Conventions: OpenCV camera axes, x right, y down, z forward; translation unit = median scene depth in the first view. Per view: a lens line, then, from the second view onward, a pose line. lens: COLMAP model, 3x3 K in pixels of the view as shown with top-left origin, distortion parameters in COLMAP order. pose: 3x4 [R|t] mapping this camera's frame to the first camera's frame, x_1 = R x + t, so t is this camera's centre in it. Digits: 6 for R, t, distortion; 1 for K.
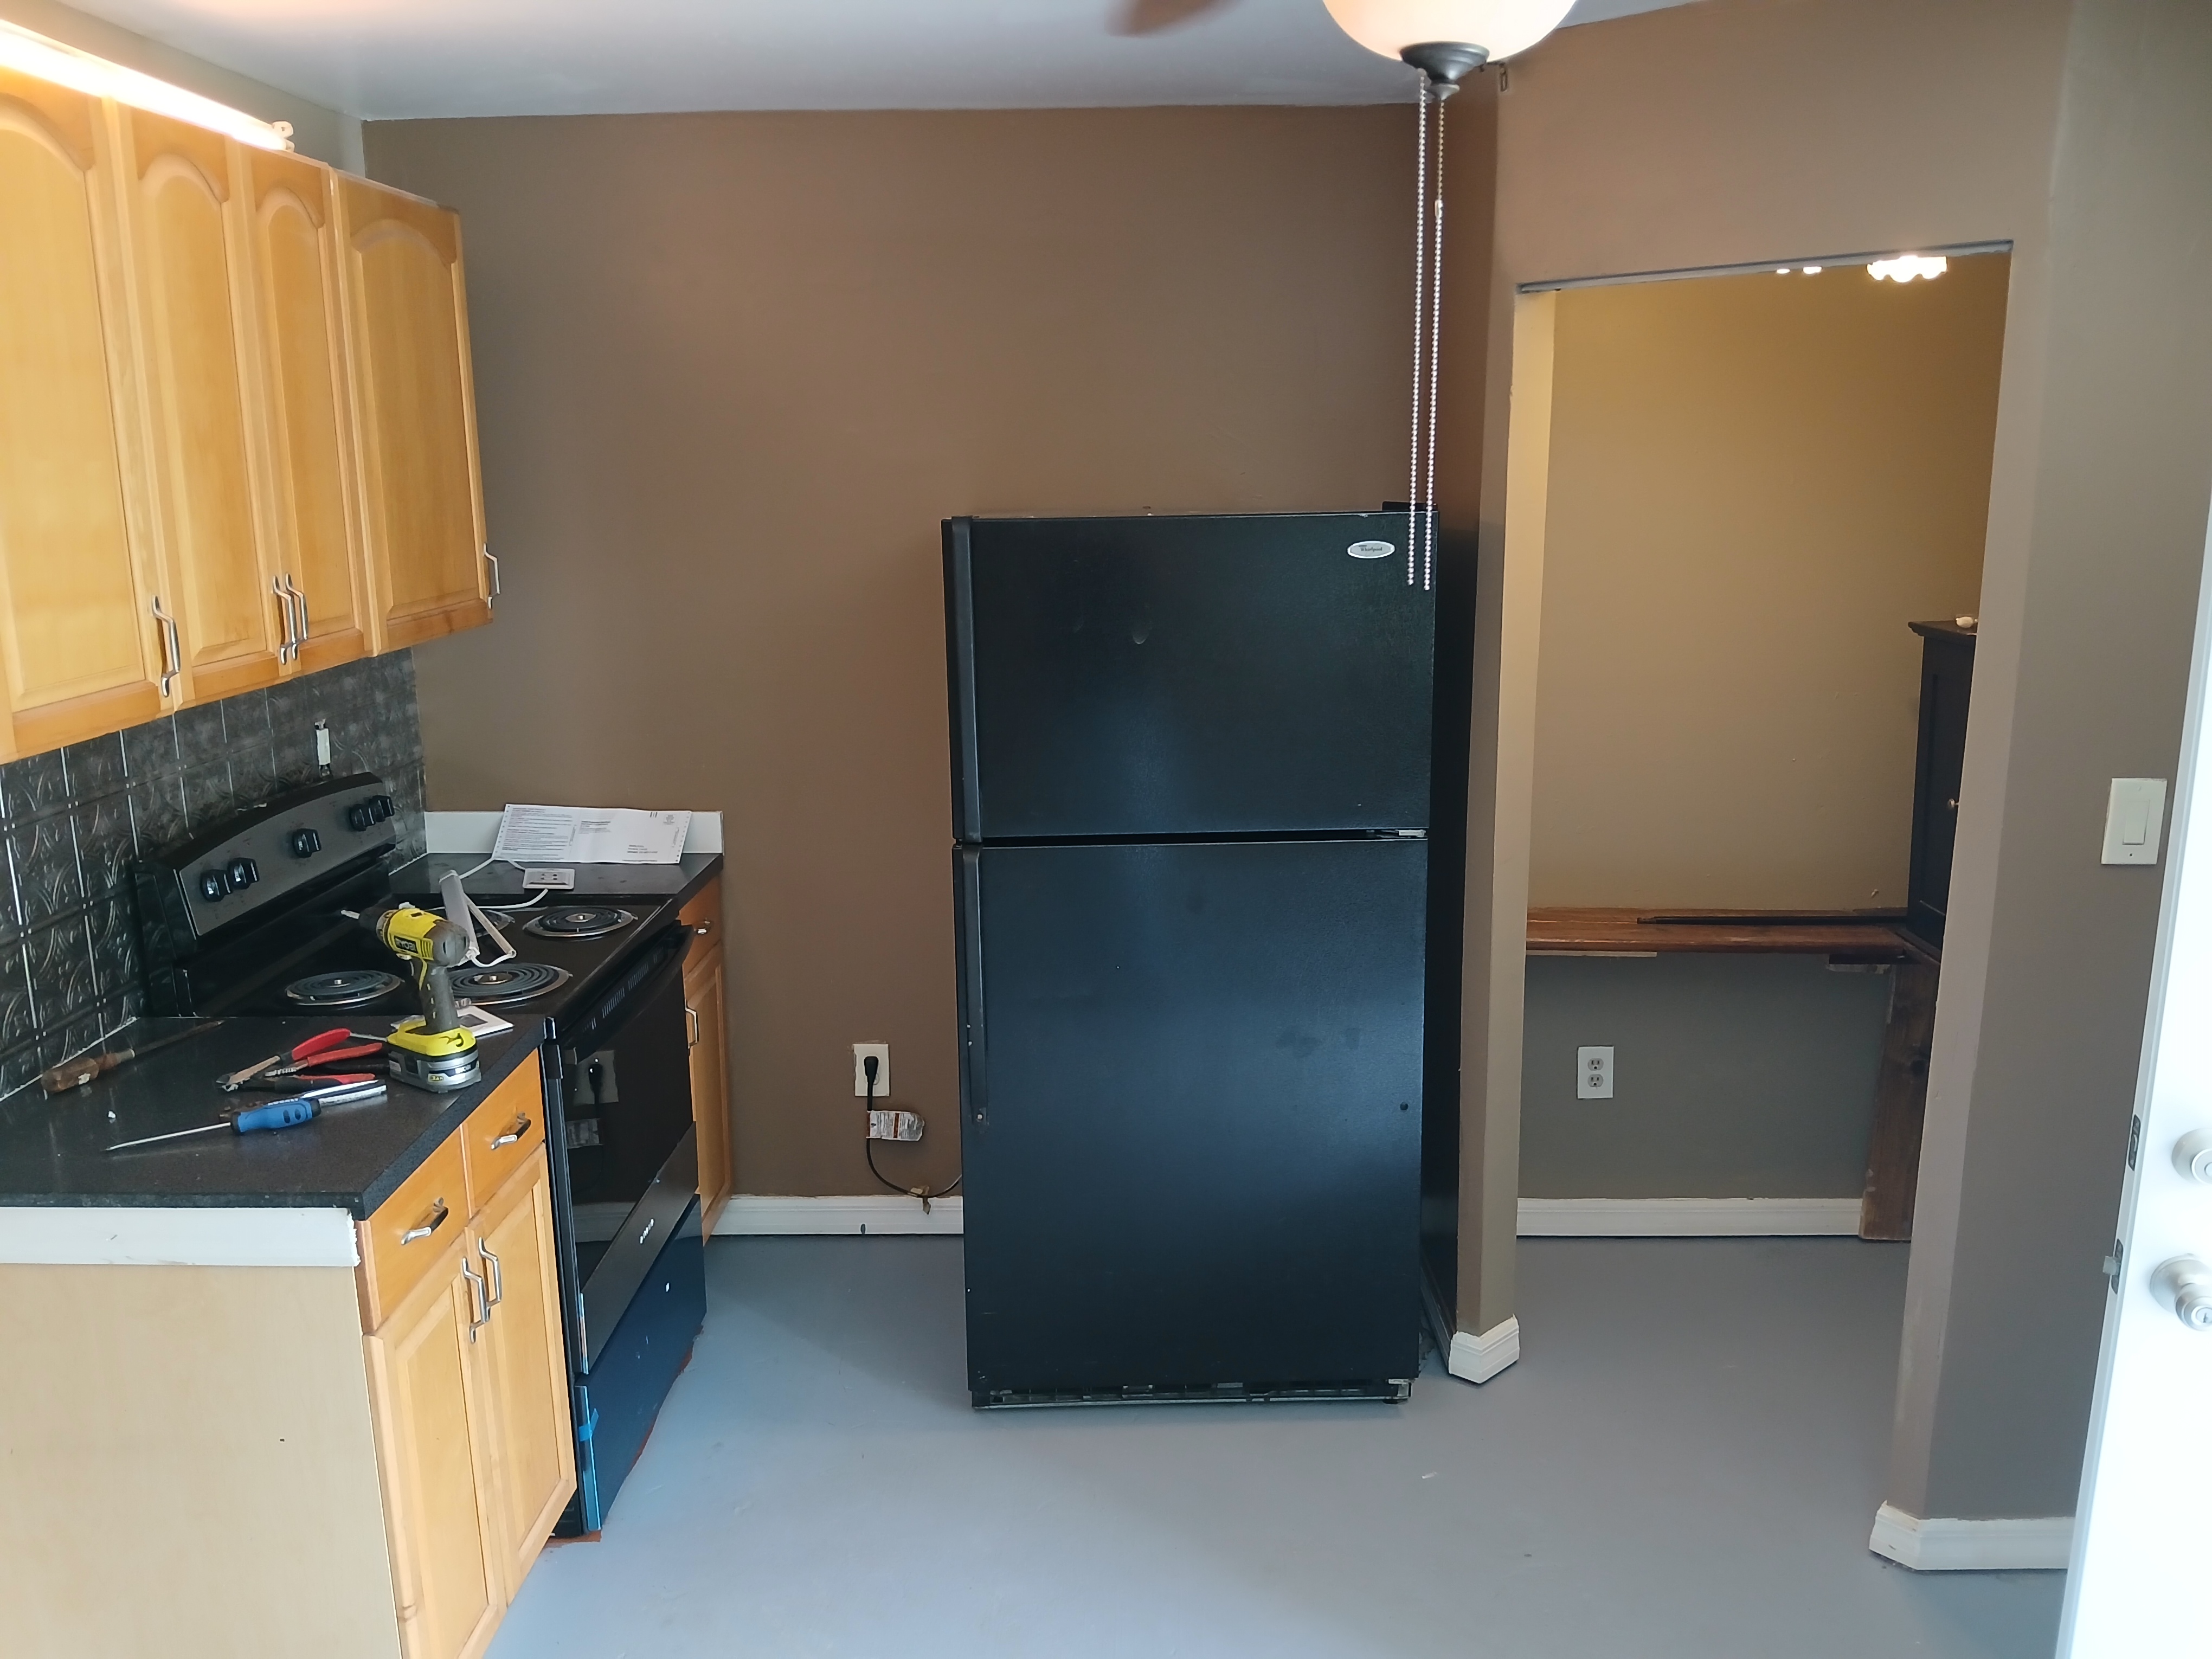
lens RADIAL K [[1694.9, 0, 1106.0], [0, 1694.9, 829.5], [0, 0, 1]] dist [0.035883, -0.079311]
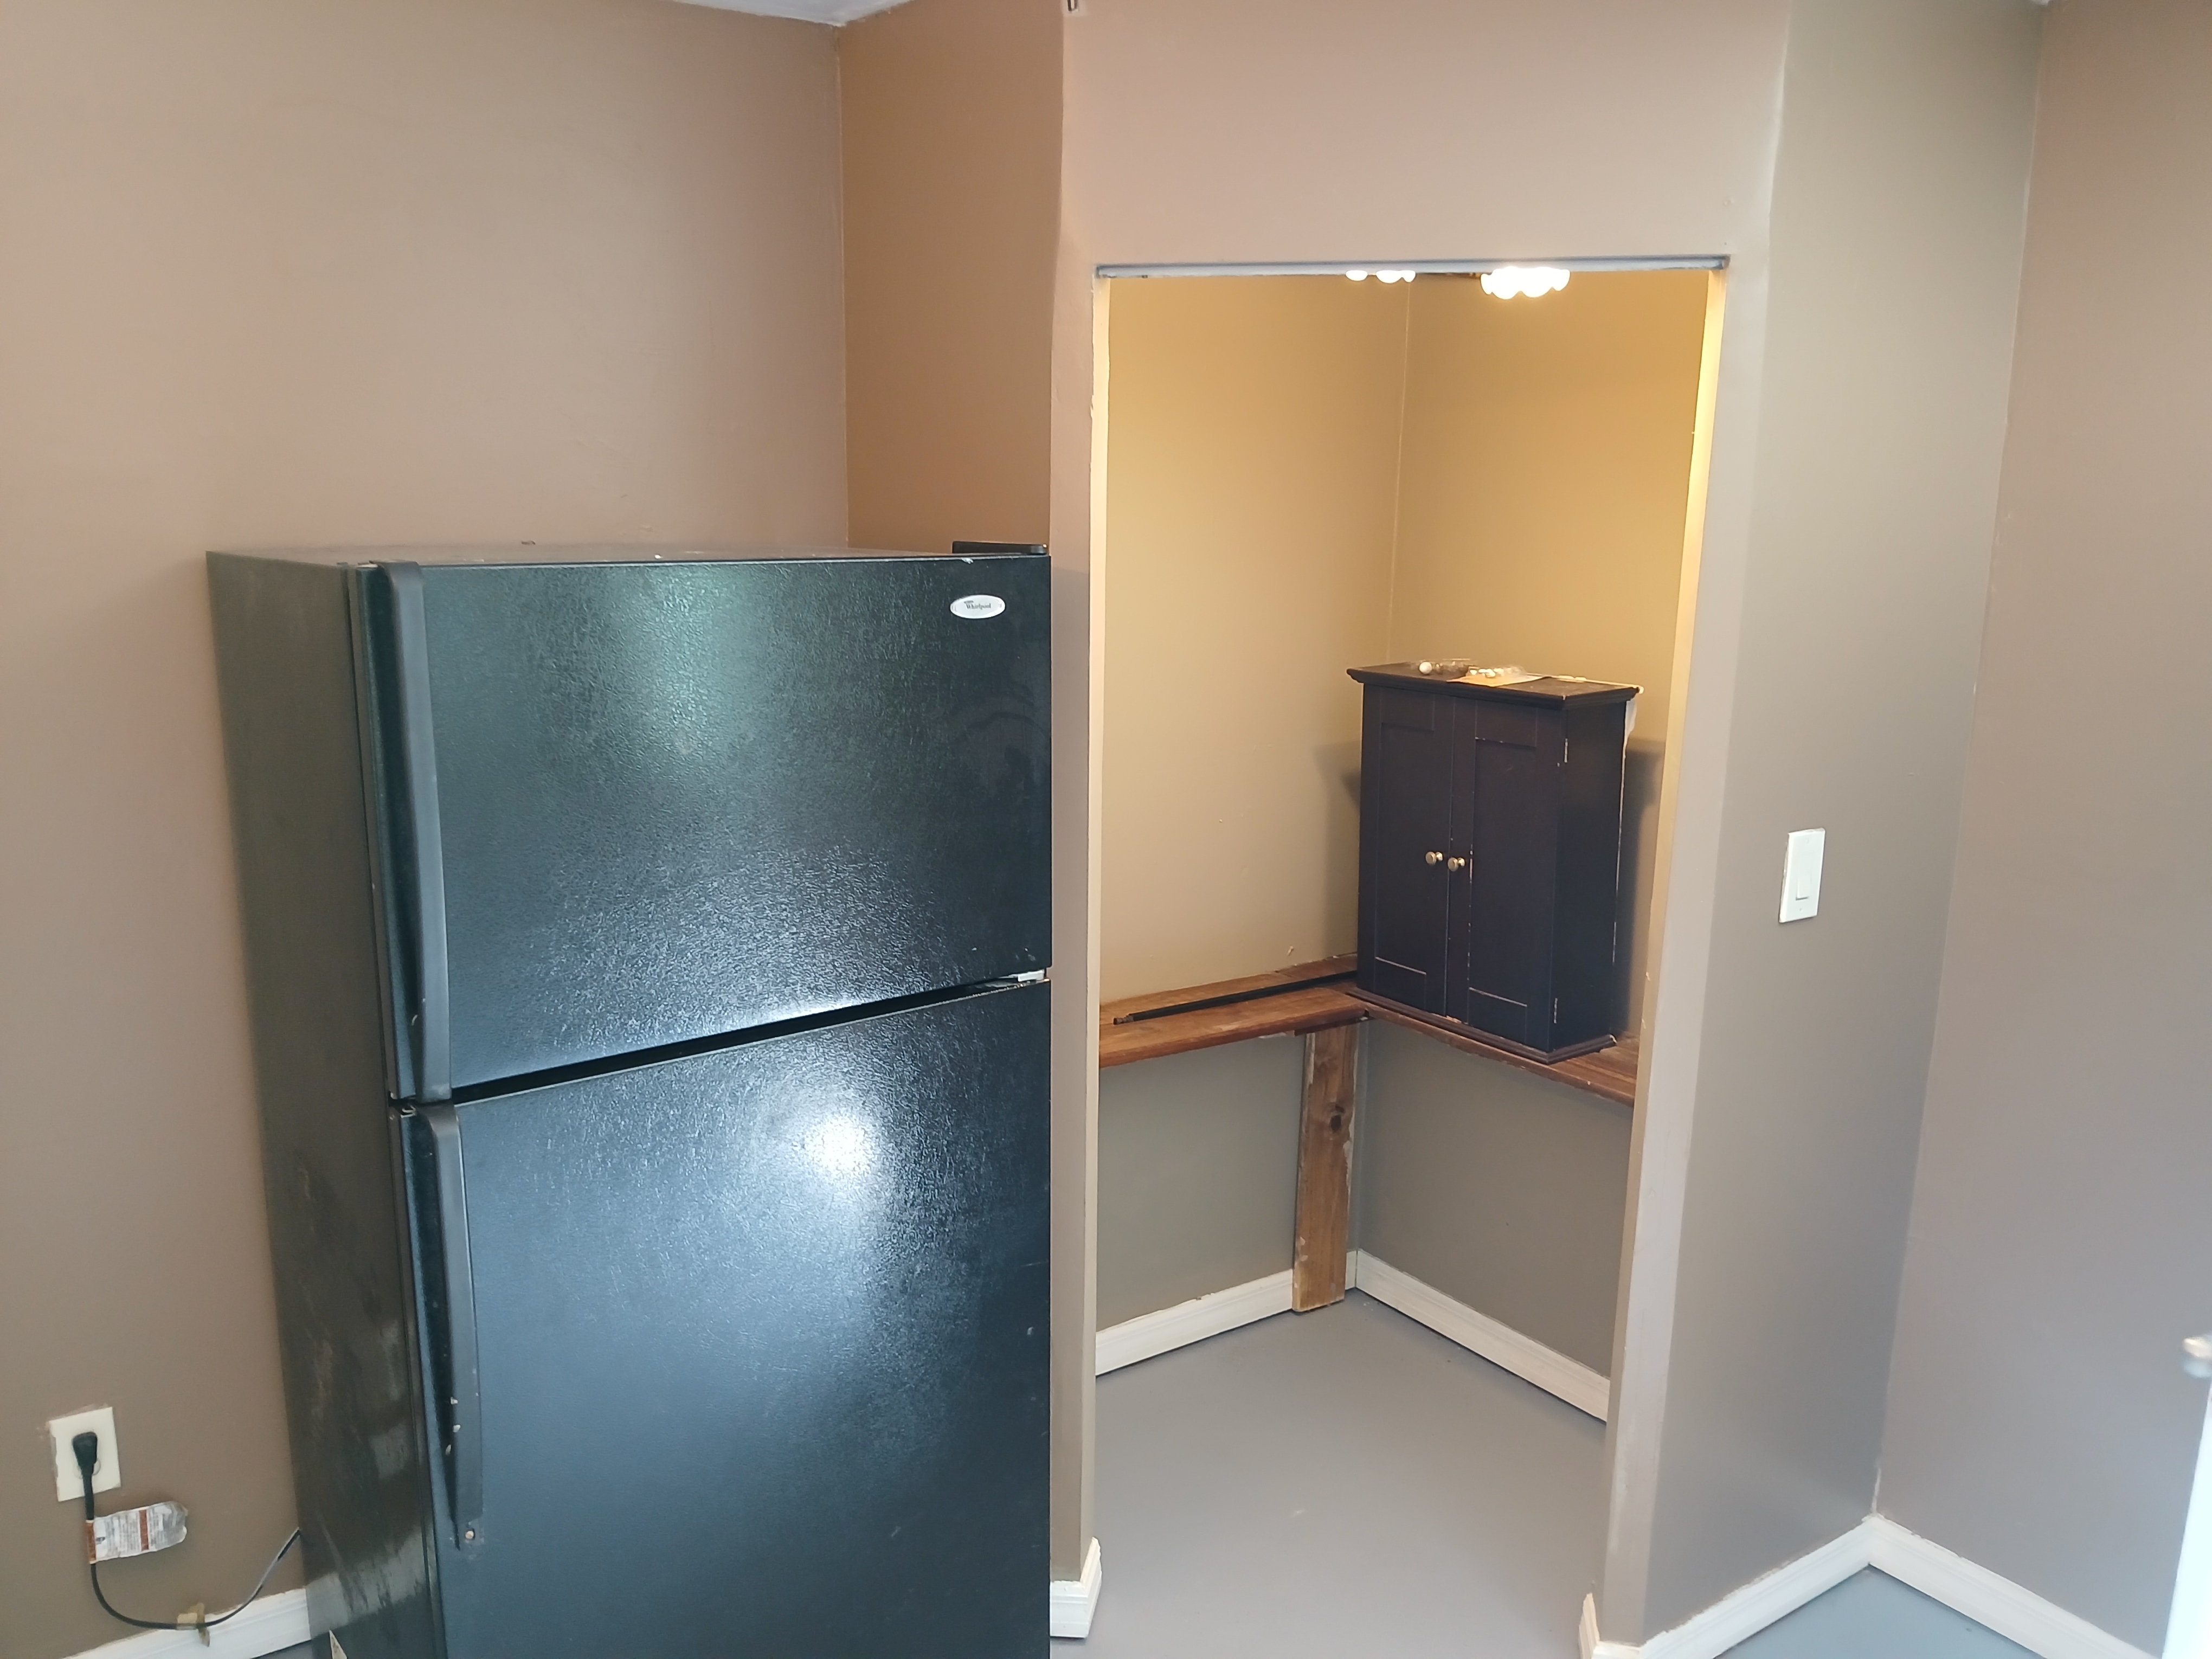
lens RADIAL K [[1694.9, 0, 1106.0], [0, 1694.9, 829.5], [0, 0, 1]] dist [0.035883, -0.079311]
pose [[0.816632, -0.095737, 0.569164, -0.174190], [0.108102, 0.994066, 0.012105, -0.055556], [-0.566945, 0.051642, 0.822135, 0.286368]]
